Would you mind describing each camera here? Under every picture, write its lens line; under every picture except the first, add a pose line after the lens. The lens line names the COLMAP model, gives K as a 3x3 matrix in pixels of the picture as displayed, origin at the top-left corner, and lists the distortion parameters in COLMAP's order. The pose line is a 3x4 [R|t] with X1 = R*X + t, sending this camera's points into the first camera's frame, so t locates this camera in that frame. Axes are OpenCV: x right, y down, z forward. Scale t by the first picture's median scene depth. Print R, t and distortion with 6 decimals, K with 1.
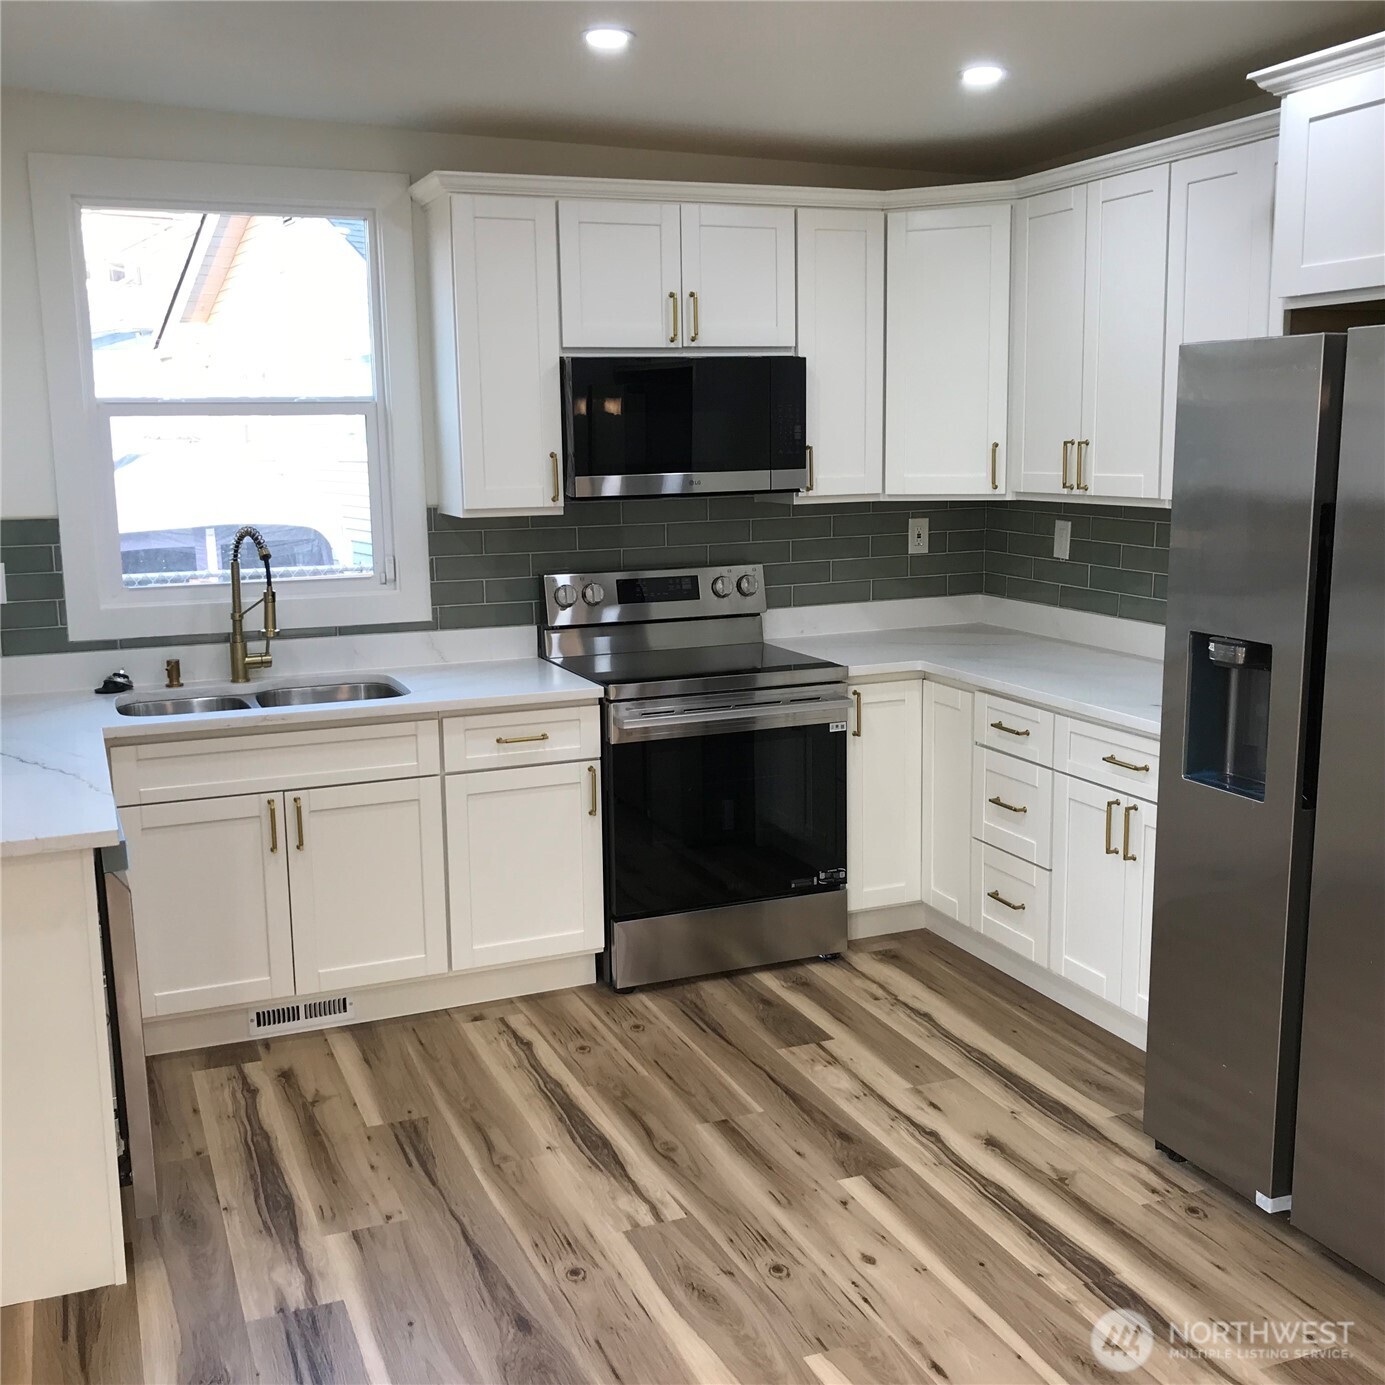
lens RADIAL K [[1507.4, 0, 692.5], [0, 1507.4, 692.5], [0, 0, 1]] dist [0.112292, -0.262379]
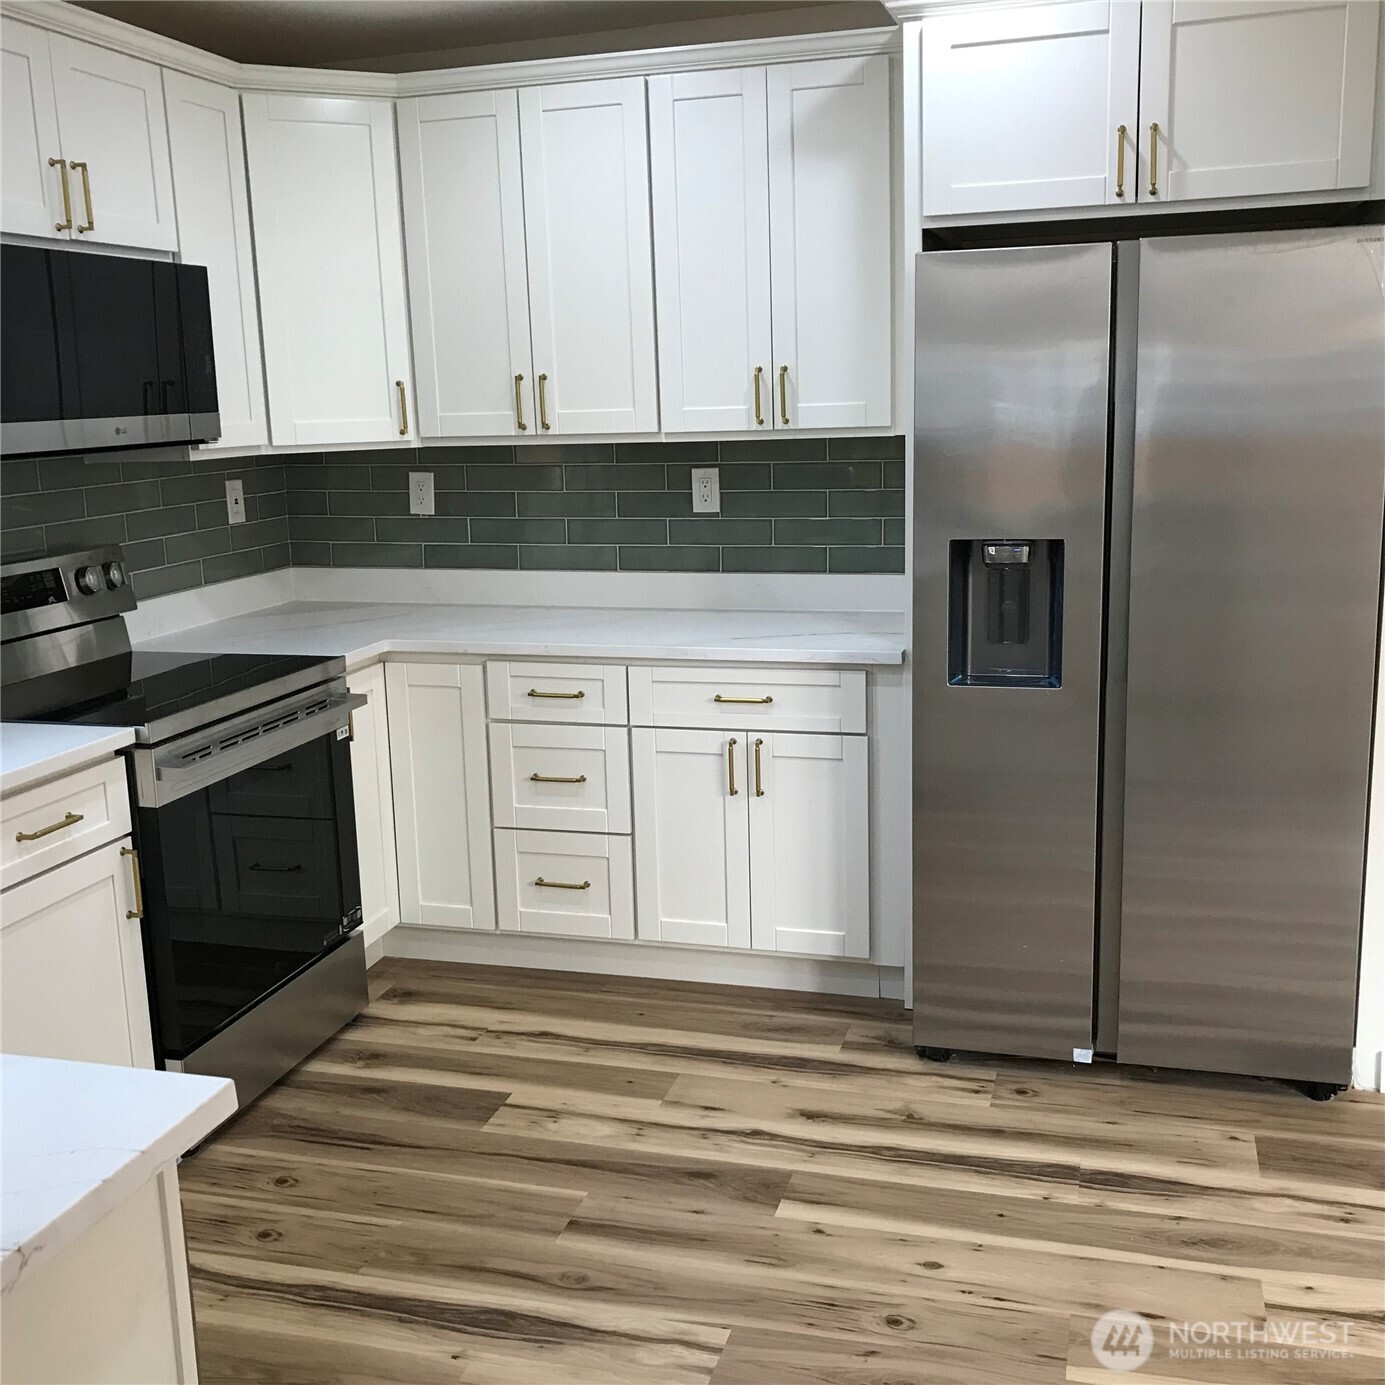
lens RADIAL K [[1507.4, 0, 692.5], [0, 1507.4, 692.5], [0, 0, 1]] dist [0.112292, -0.262379]
pose [[0.628259, -0.156655, 0.762069, -0.417549], [0.155035, 0.985082, 0.074686, -0.031007], [-0.762401, 0.071225, 0.643174, 0.358856]]
